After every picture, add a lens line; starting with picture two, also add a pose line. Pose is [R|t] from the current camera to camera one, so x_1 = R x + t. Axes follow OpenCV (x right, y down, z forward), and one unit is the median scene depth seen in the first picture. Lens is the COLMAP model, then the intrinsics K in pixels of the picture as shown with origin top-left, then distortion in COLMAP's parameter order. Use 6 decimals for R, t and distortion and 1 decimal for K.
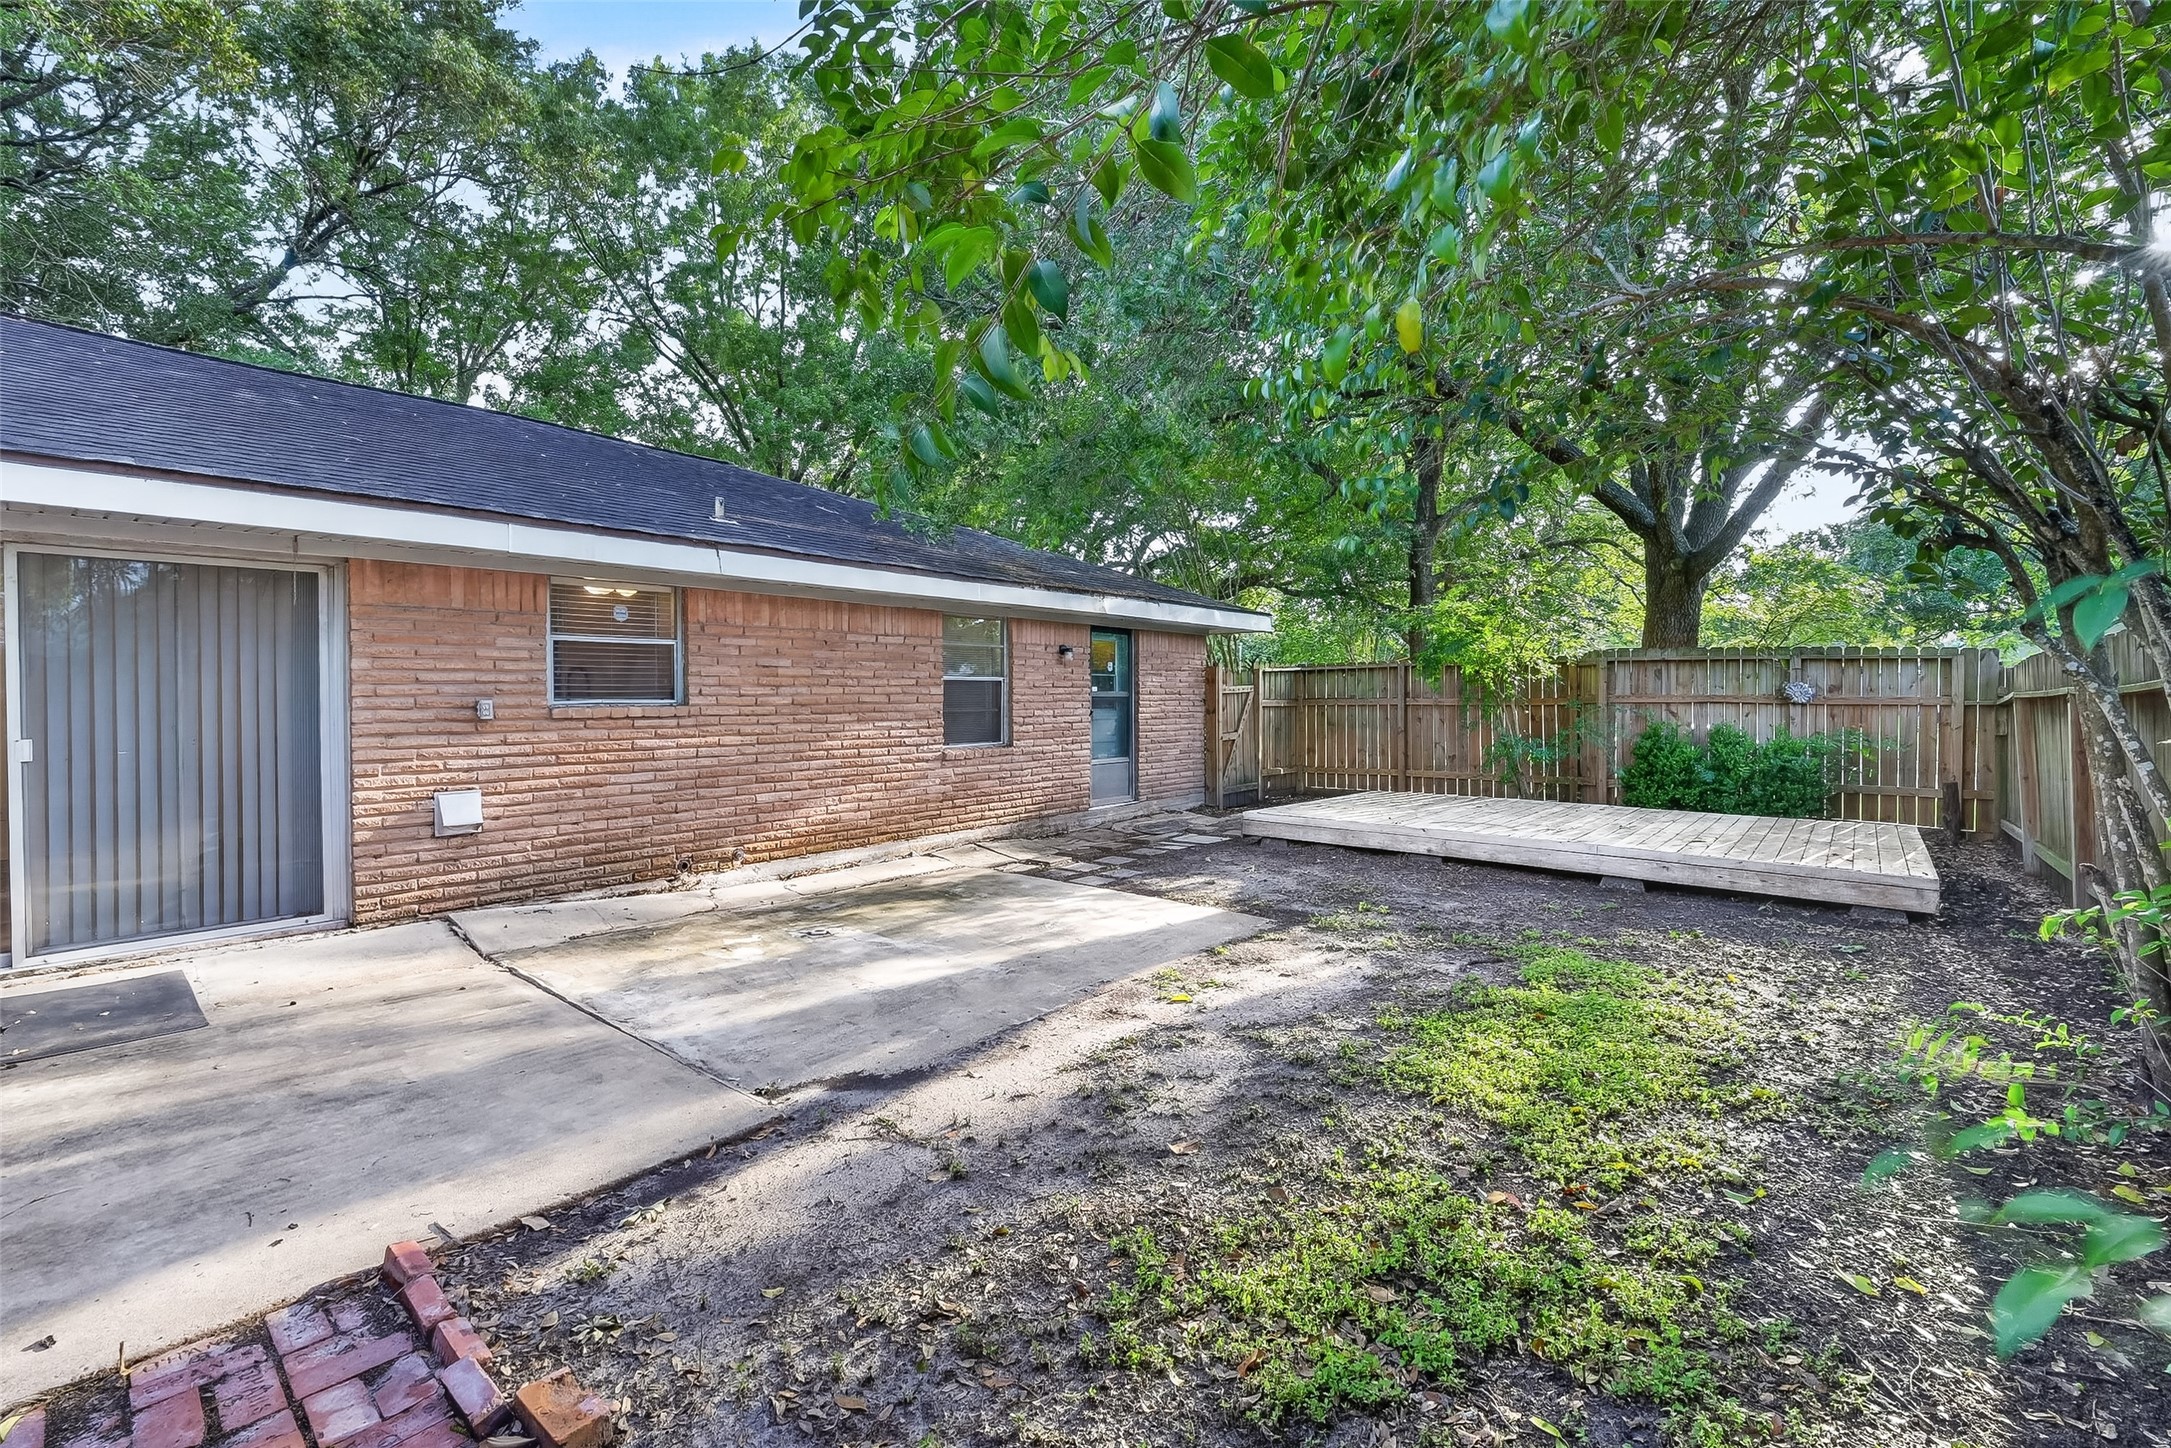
lens RADIAL K [[886.0, 0, 1086.3], [0, 886.0, 711.6], [0, 0, 1]] dist [-0.011142, -0.000759]
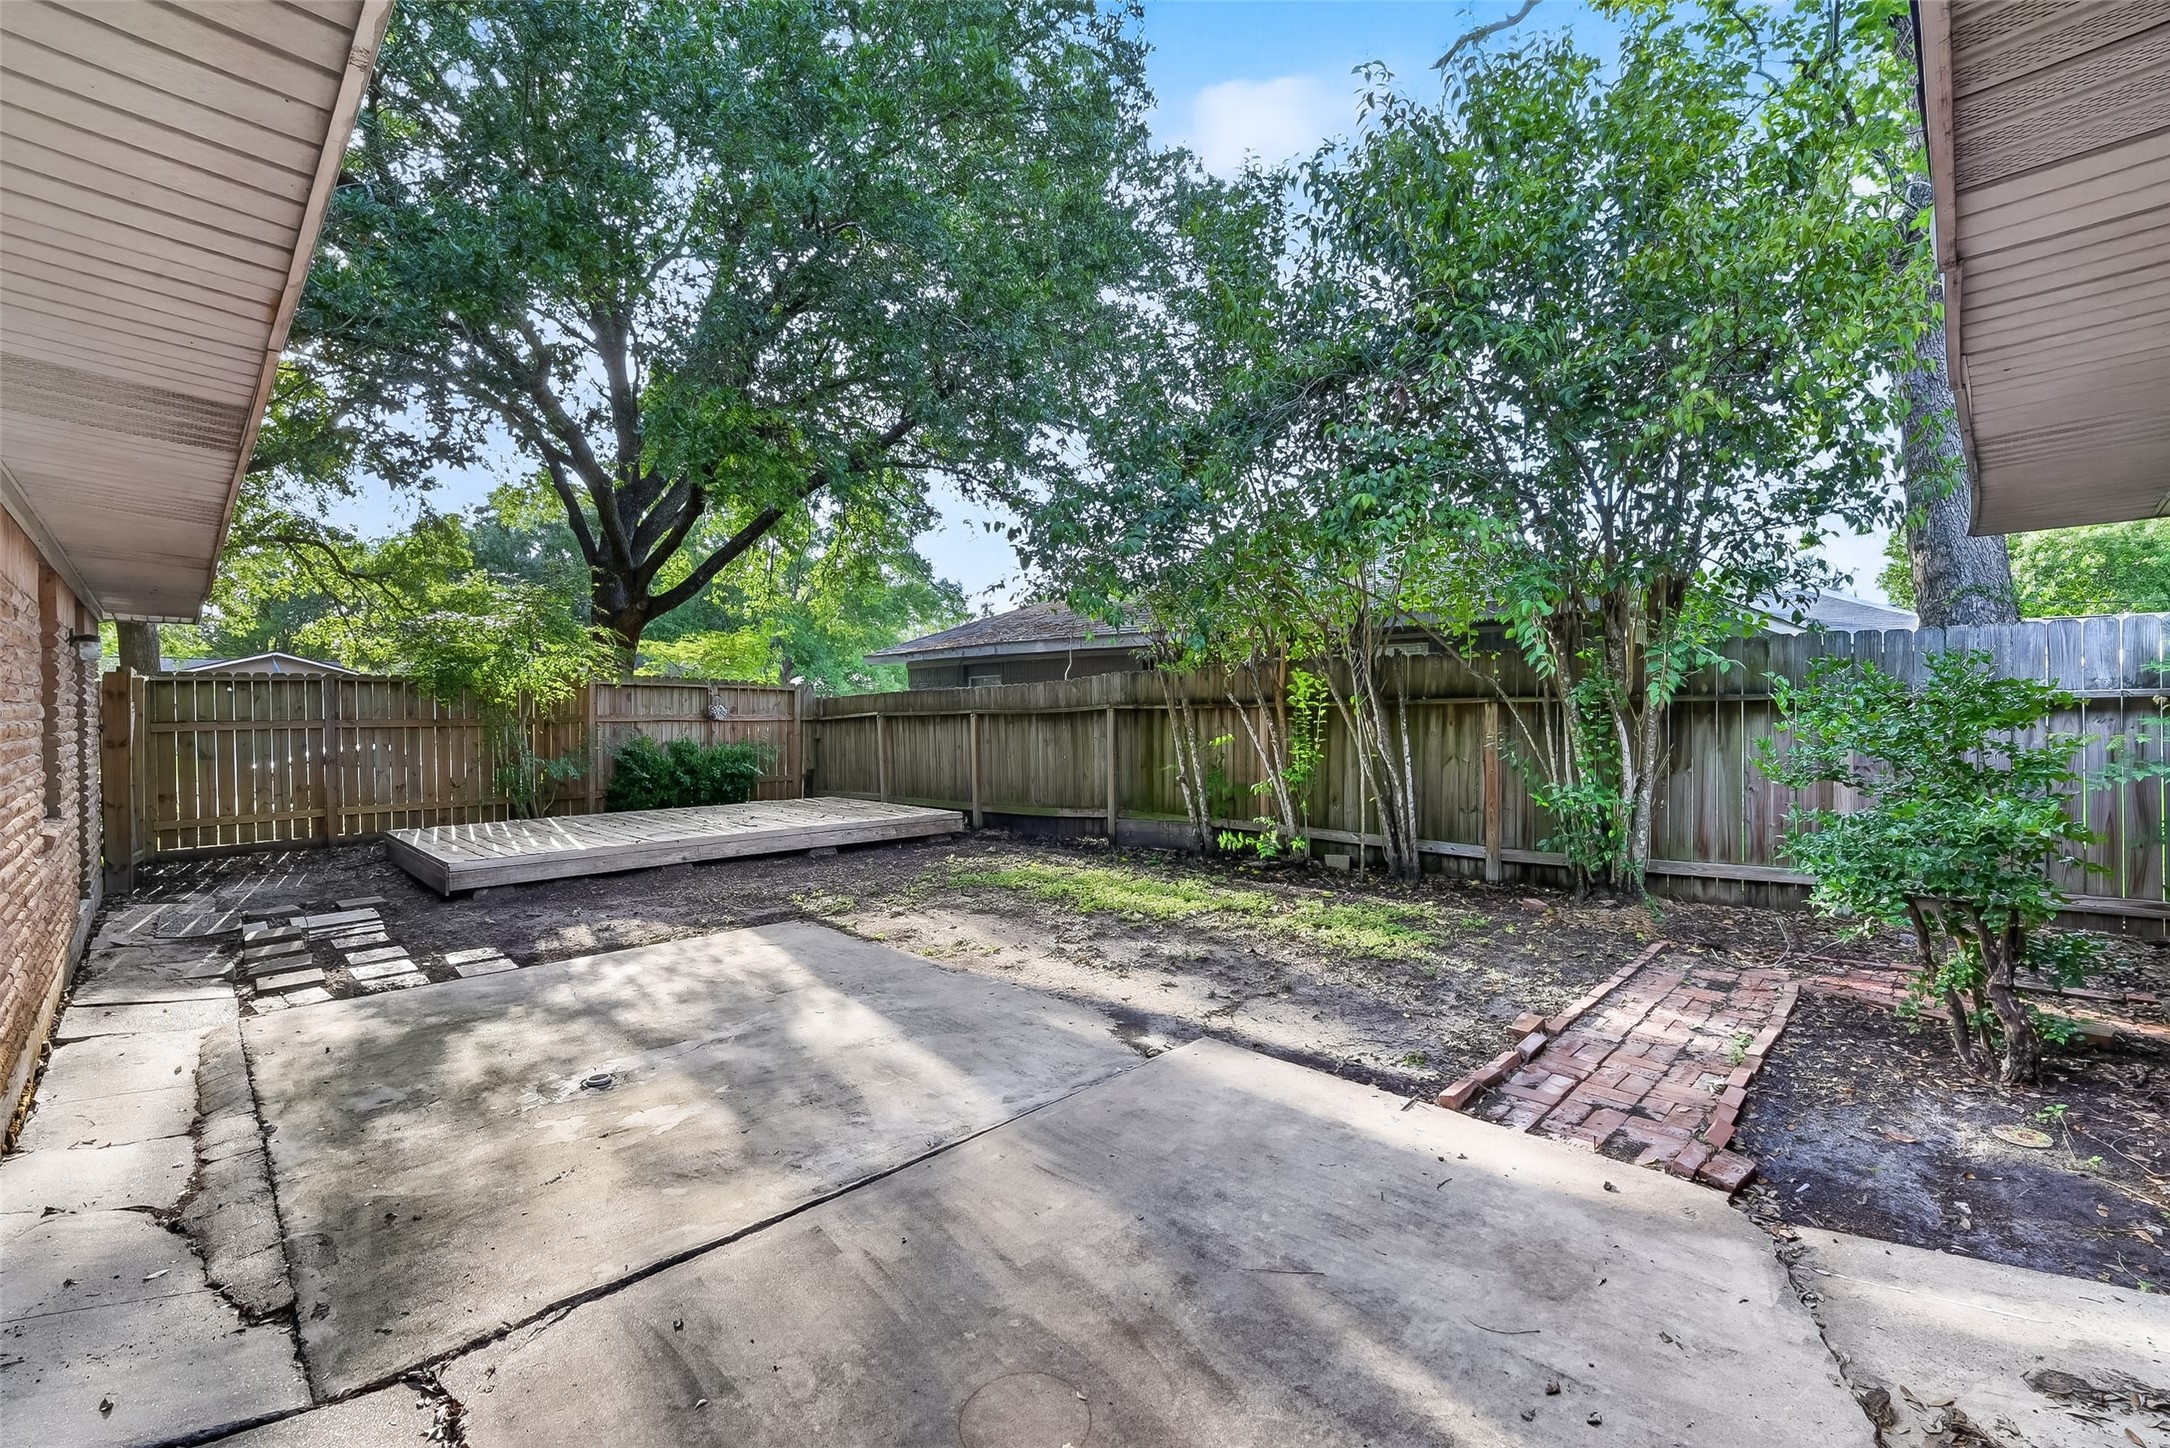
lens RADIAL K [[885.6, 0, 1091.7], [0, 885.6, 718.5], [0, 0, 1]] dist [-0.011142, -0.000759]
pose [[0.112114, -0.007922, 0.993664, -0.471265], [0.025026, 0.999674, 0.005146, -0.005314], [-0.993380, 0.024290, 0.112275, 0.290425]]
